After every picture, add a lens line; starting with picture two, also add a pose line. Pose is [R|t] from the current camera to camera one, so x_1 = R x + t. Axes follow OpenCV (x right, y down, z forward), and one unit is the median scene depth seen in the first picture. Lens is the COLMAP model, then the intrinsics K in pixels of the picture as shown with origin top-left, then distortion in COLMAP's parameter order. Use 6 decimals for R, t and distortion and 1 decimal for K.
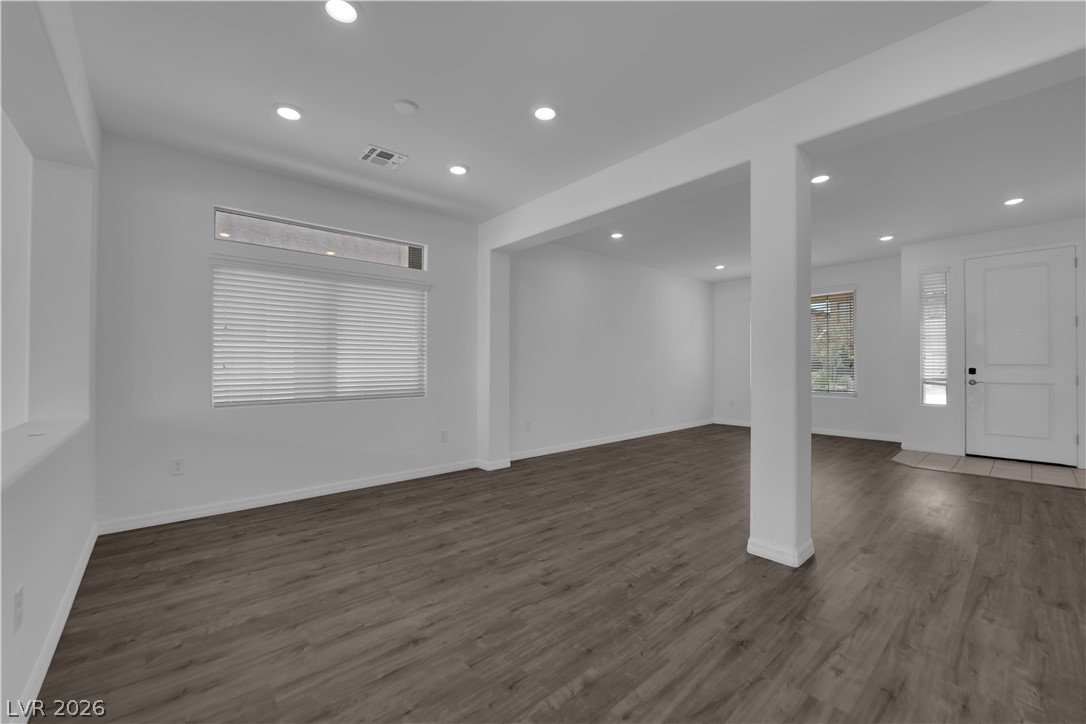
lens RADIAL K [[437.8, 0, 540.6], [0, 437.8, 362.8], [0, 0, 1]] dist [-0.010560, -0.001870]
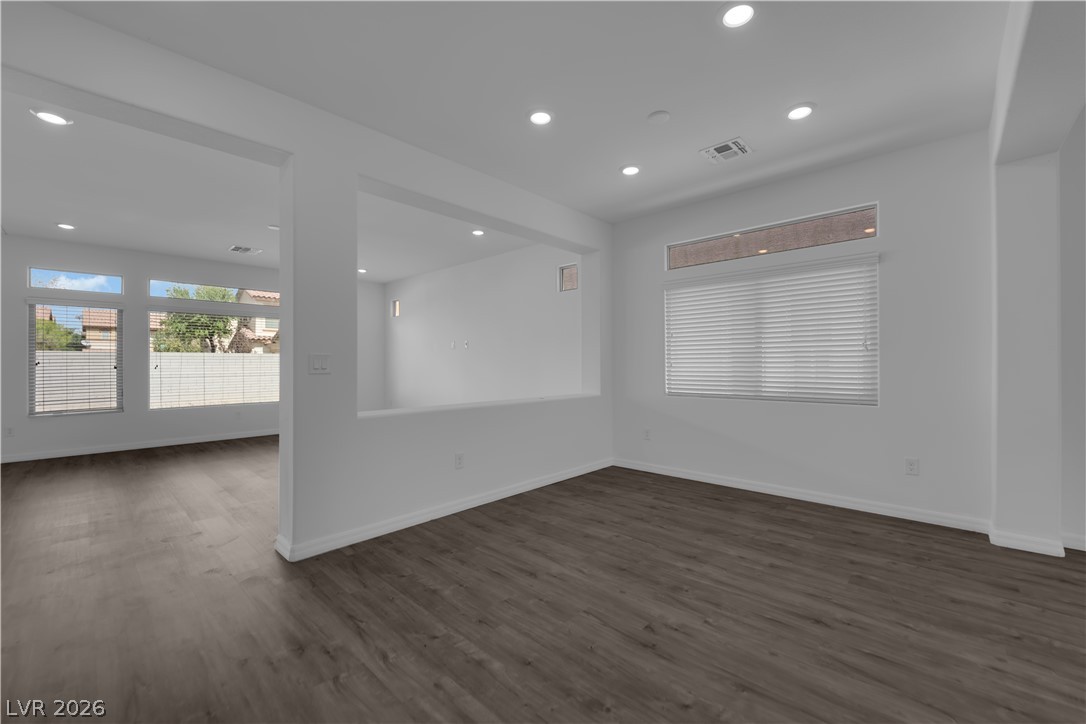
lens RADIAL K [[437.8, 0, 544.5], [0, 437.8, 359.9], [0, 0, 1]] dist [-0.010560, -0.001870]
pose [[0.096831, -0.007091, -0.995276, 0.560752], [0.007336, 0.999953, -0.006410, -0.000771], [0.995274, -0.006681, 0.096879, 0.494133]]
